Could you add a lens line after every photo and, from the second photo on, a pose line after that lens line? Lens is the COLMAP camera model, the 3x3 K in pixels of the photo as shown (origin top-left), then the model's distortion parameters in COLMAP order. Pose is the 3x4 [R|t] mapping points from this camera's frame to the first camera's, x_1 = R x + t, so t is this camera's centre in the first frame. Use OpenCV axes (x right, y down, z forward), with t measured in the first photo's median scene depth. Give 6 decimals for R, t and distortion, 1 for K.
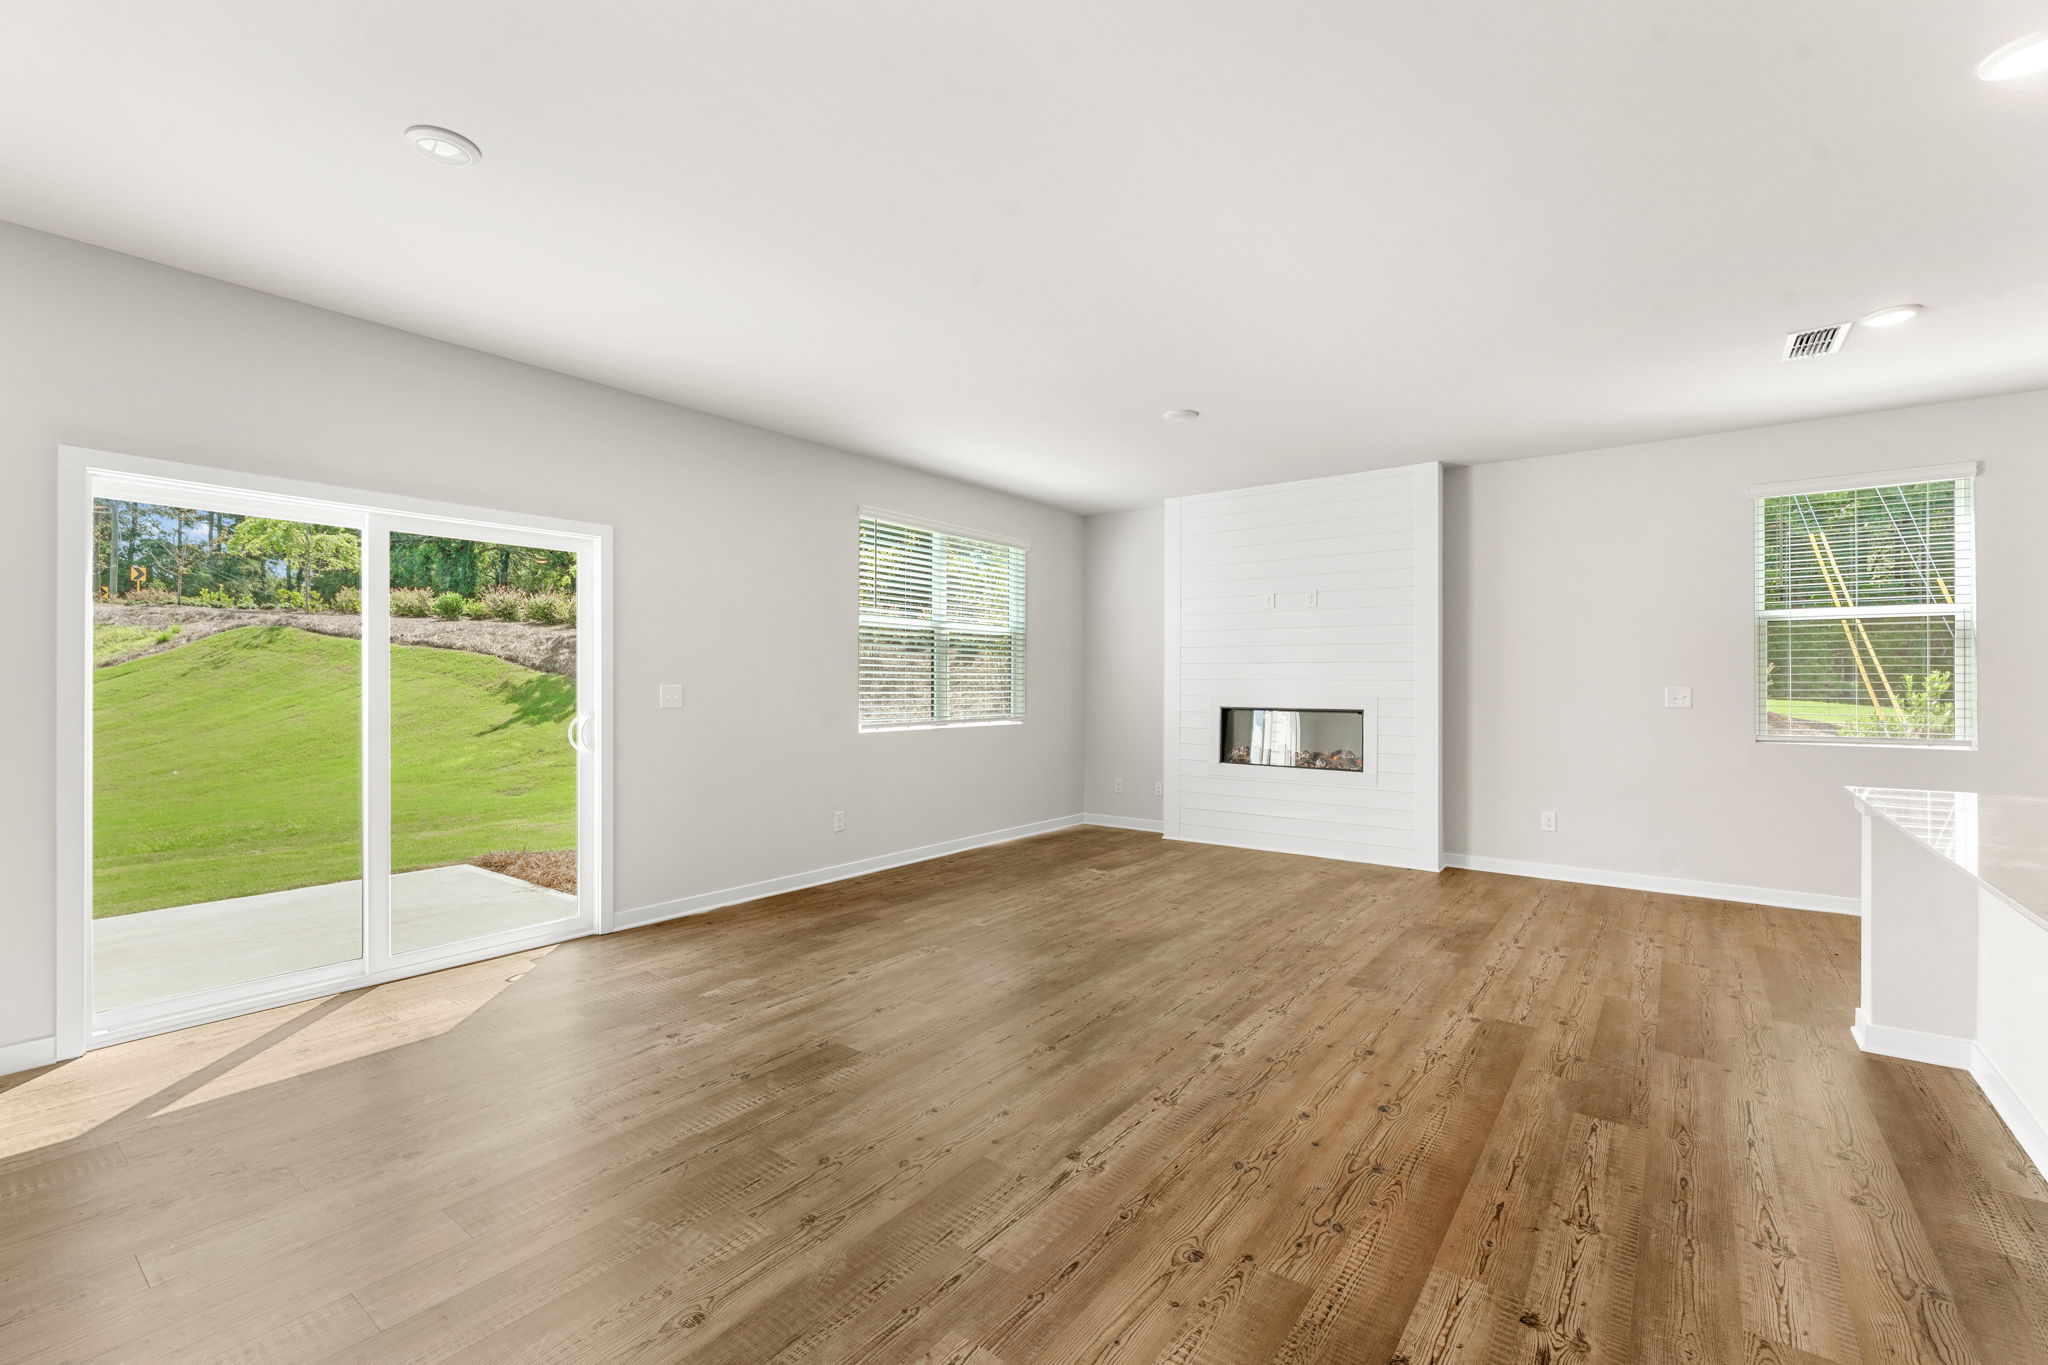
lens RADIAL K [[880.1, 0, 1017.2], [0, 880.1, 682.9], [0, 0, 1]] dist [-0.001420, 0.000547]
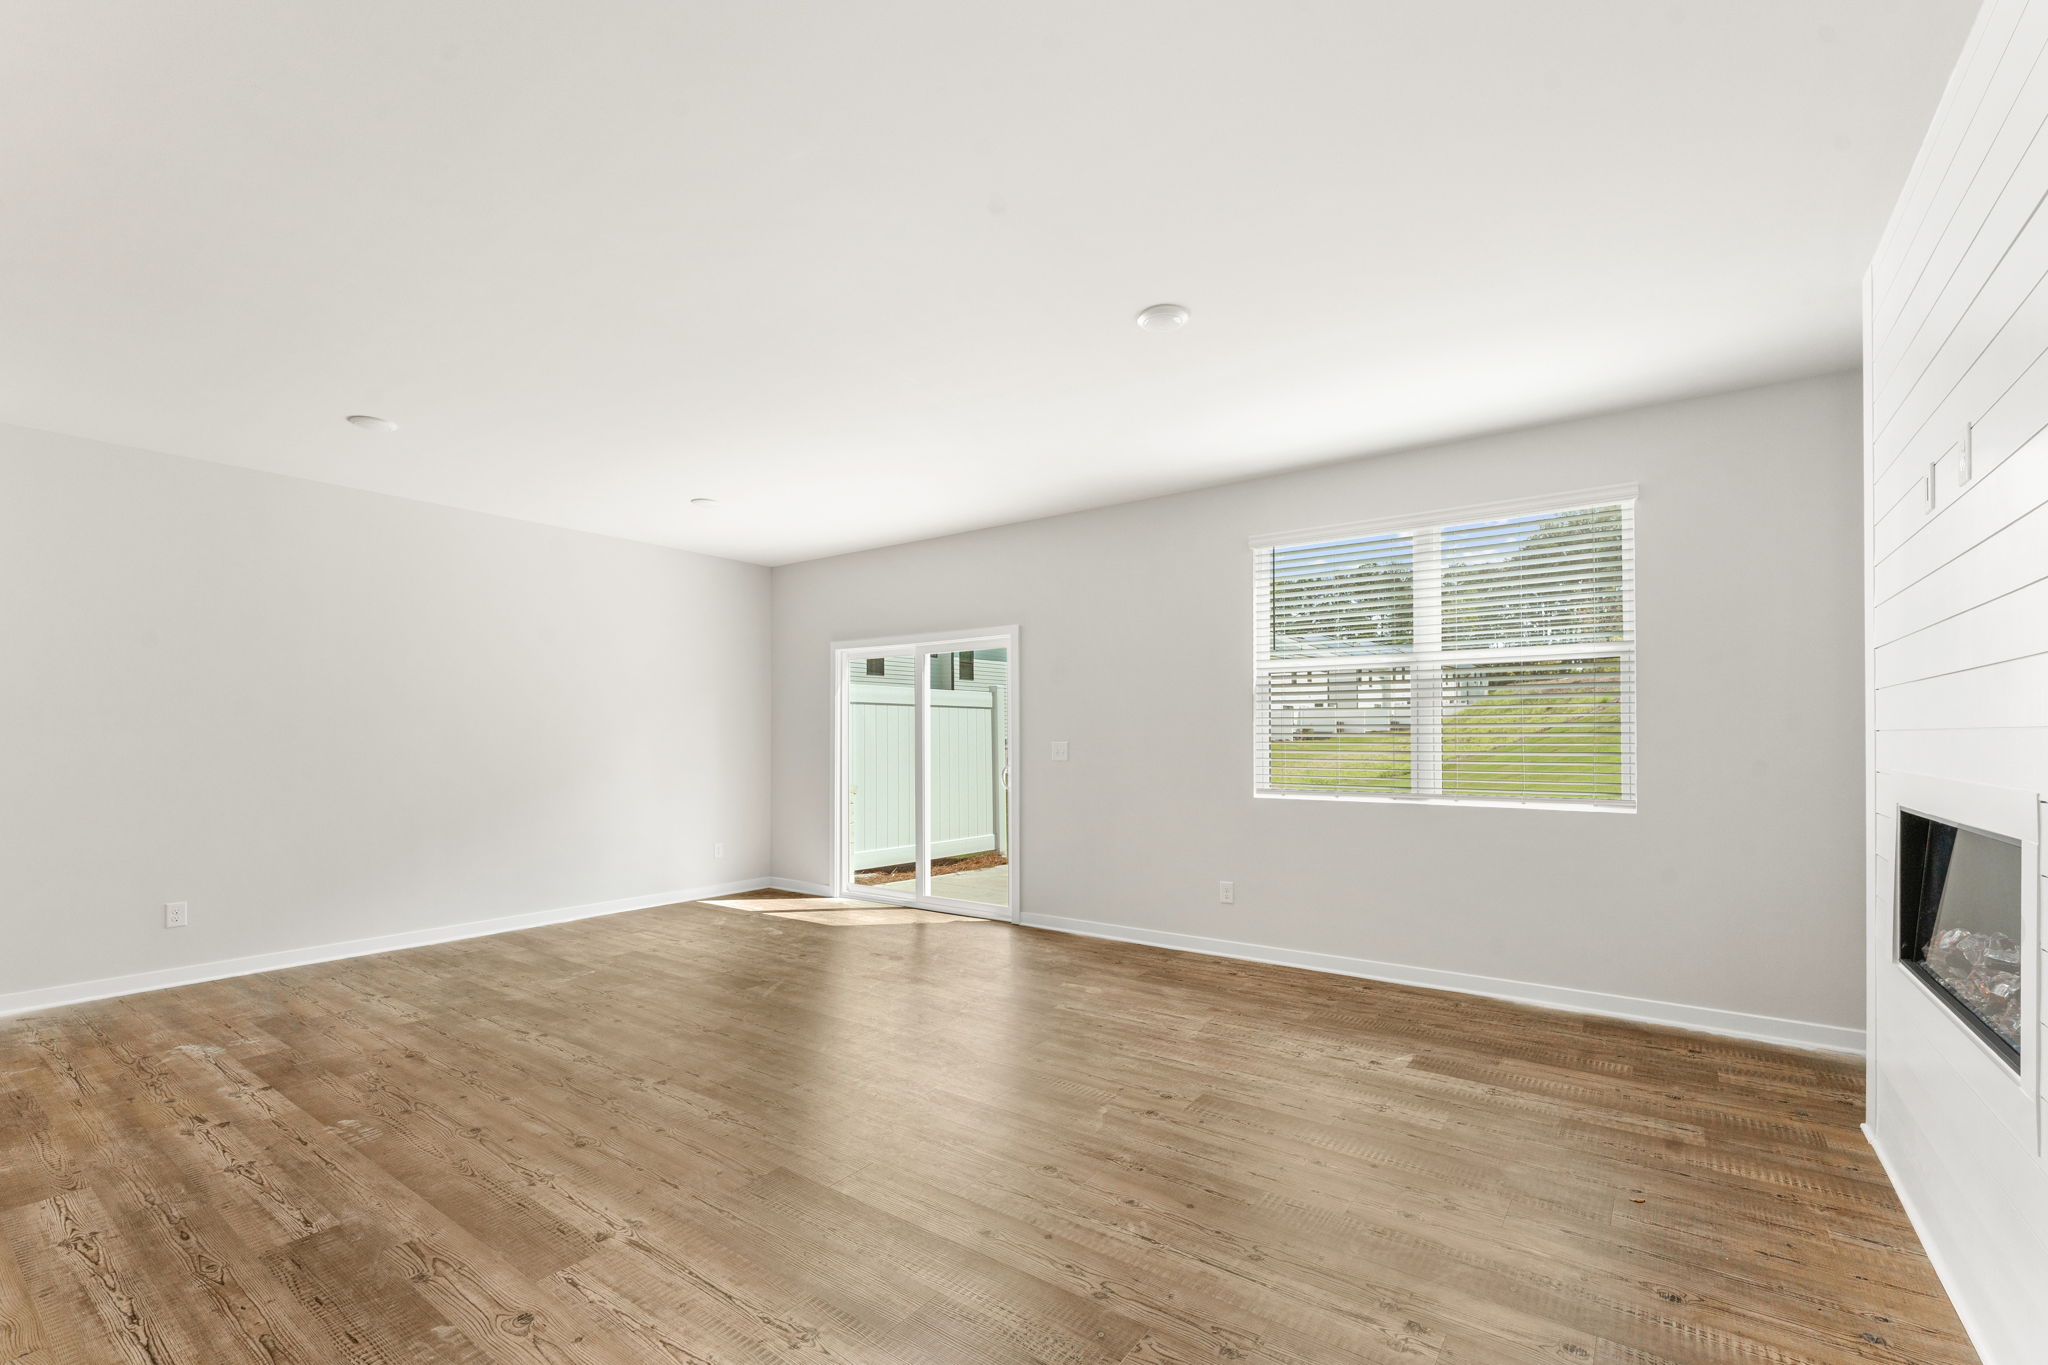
lens RADIAL K [[880.1, 0, 1066.8], [0, 880.1, 739.1], [0, 0, 1]] dist [-0.001420, 0.000547]
pose [[0.046236, -0.000713, -0.998930, 1.639446], [-0.000054, 1.000000, -0.000716, -0.017232], [0.998931, 0.000087, 0.046236, 1.771216]]
